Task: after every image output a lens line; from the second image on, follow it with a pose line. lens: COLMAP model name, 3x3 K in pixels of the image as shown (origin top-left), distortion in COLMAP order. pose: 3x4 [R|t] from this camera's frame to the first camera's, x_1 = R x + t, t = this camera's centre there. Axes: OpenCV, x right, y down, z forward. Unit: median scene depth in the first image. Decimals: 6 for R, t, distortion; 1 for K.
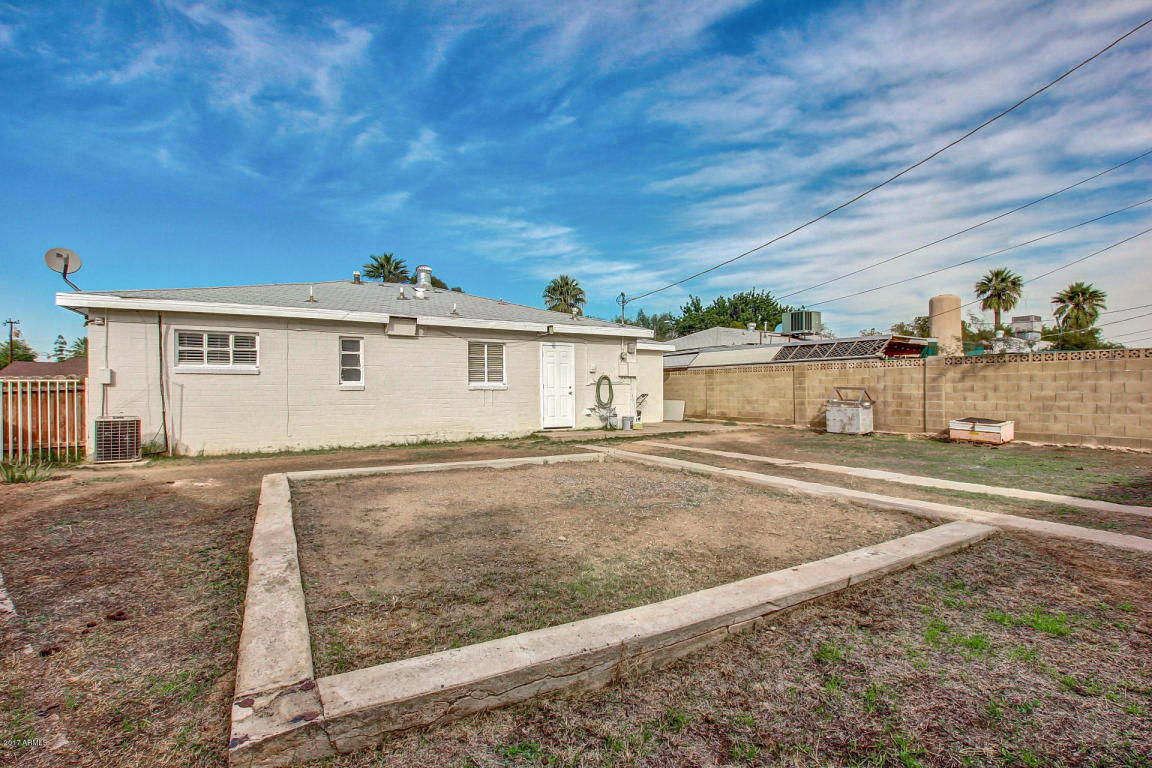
lens RADIAL K [[533.4, 0, 577.3], [0, 533.4, 387.1], [0, 0, 1]] dist [-0.029248, 0.001861]
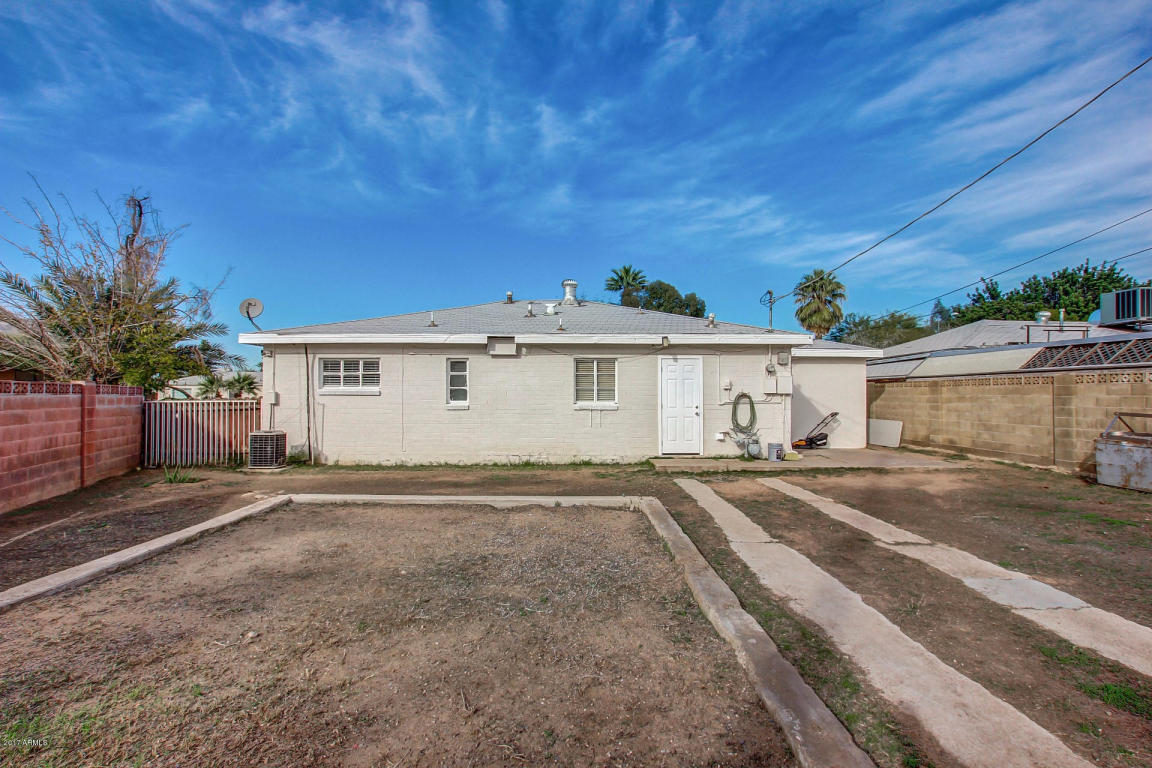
lens RADIAL K [[533.4, 0, 577.4], [0, 533.4, 387.2], [0, 0, 1]] dist [-0.029248, 0.001861]
pose [[0.875014, -0.002747, -0.484091, 0.249483], [-0.001362, 0.999966, -0.008137, -0.026139], [0.484096, 0.007780, 0.874980, 0.174188]]
